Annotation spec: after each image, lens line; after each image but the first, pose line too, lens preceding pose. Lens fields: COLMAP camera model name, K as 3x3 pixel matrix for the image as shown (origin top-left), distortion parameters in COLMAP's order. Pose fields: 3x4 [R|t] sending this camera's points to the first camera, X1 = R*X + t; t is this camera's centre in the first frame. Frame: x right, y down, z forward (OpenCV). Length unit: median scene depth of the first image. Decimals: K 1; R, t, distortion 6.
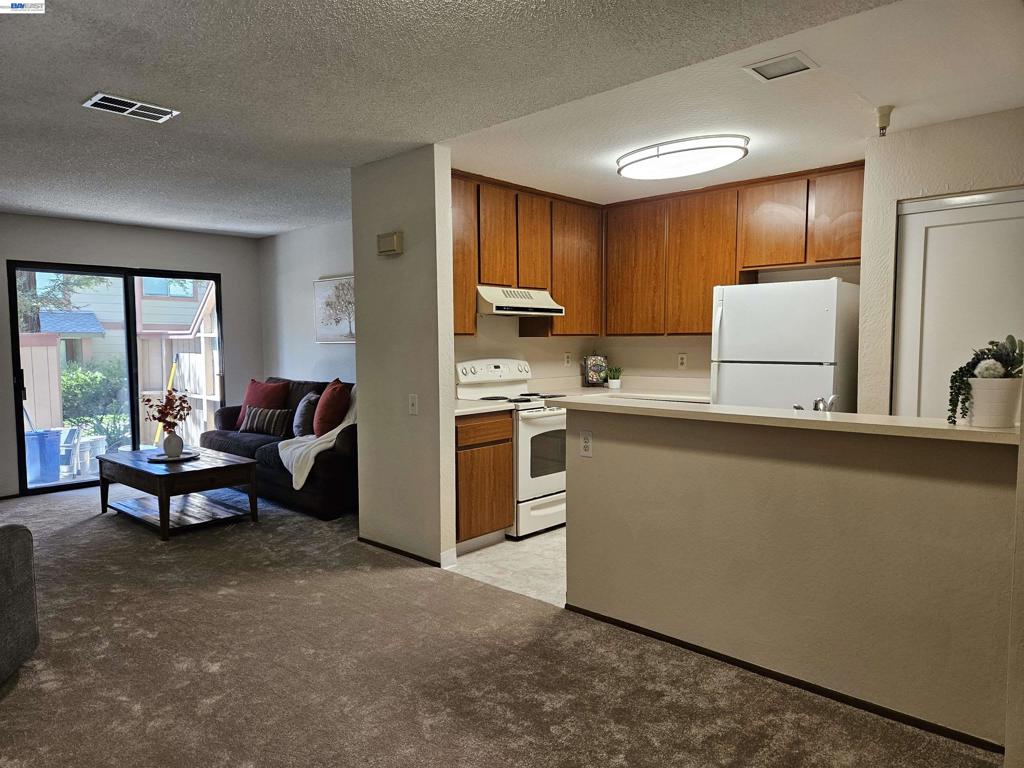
lens RADIAL K [[686.1, 0, 523.3], [0, 686.1, 393.8], [0, 0, 1]] dist [0.053691, -0.037536]
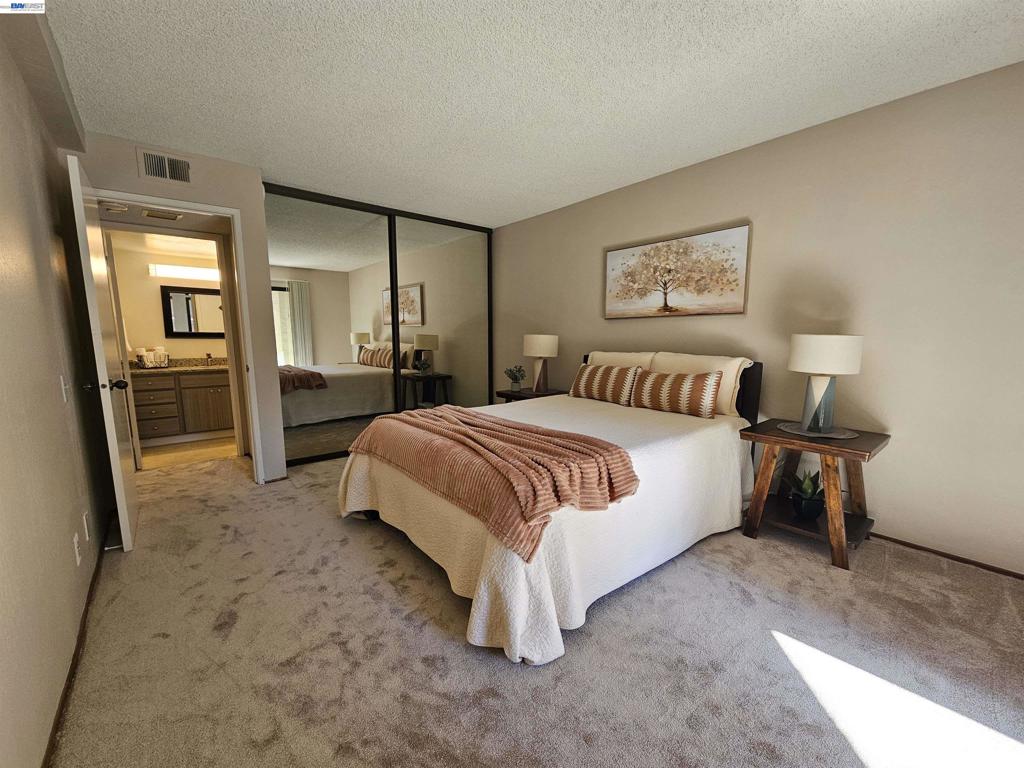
lens RADIAL K [[420.8, 0, 516.7], [0, 420.8, 400.9], [0, 0, 1]] dist [-0.000325, 0.000655]
pose [[0.991982, 0.027195, -0.123418, -0.451587], [-0.018399, 0.997246, 0.071853, -0.005978], [0.125032, -0.069006, 0.989750, 0.550253]]
